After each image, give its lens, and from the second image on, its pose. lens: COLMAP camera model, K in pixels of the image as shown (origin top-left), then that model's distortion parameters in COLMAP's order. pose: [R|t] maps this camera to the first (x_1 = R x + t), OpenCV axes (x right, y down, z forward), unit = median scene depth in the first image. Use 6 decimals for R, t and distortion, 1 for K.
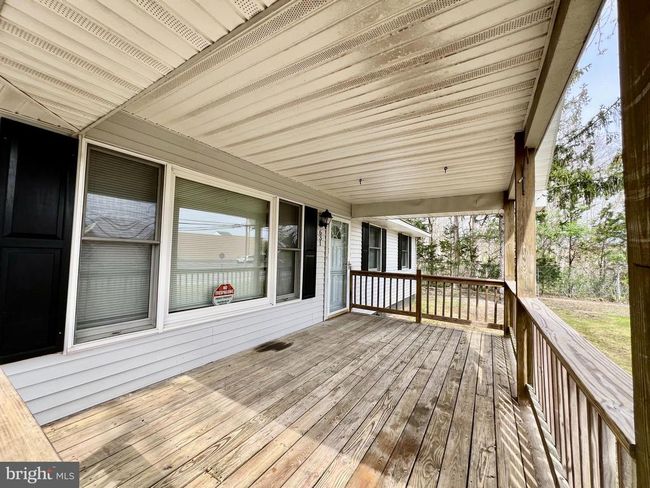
lens RADIAL K [[259.9, 0, 324.4], [0, 259.9, 243.2], [0, 0, 1]] dist [-0.000562, 0.000134]
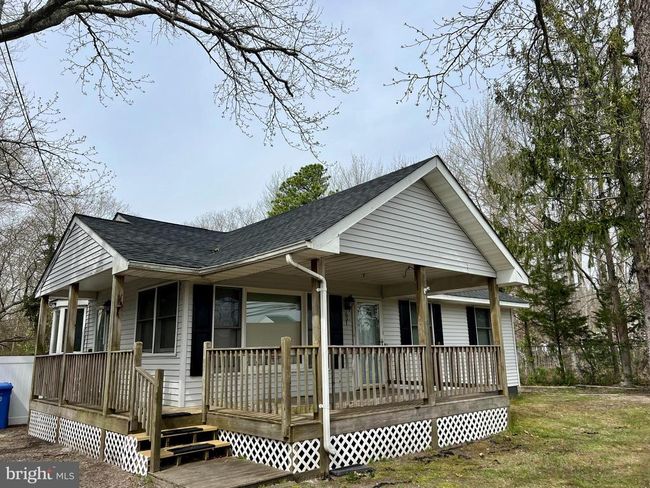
lens RADIAL K [[492.4, 0, 325.2], [0, 492.4, 242.6], [0, 0, 1]] dist [0.012186, 0.001036]
pose [[0.960519, -0.096236, -0.261039, 0.803653], [0.051906, 0.983782, -0.171693, 0.031125], [0.273328, 0.151365, 0.949937, -1.953074]]
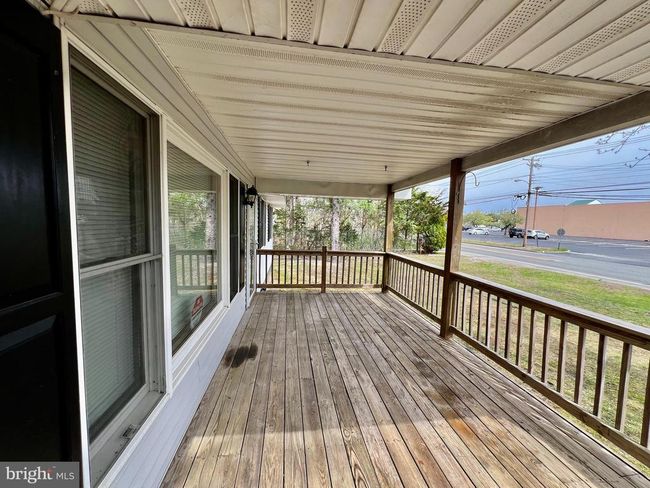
lens RADIAL K [[259.9, 0, 322.7], [0, 259.9, 242.4], [0, 0, 1]] dist [-0.000562, 0.000134]
pose [[0.765455, -0.053644, 0.641249, -0.568390], [-0.038681, 0.990881, 0.129066, -0.094016], [-0.642326, -0.123598, 0.756400, 0.260212]]
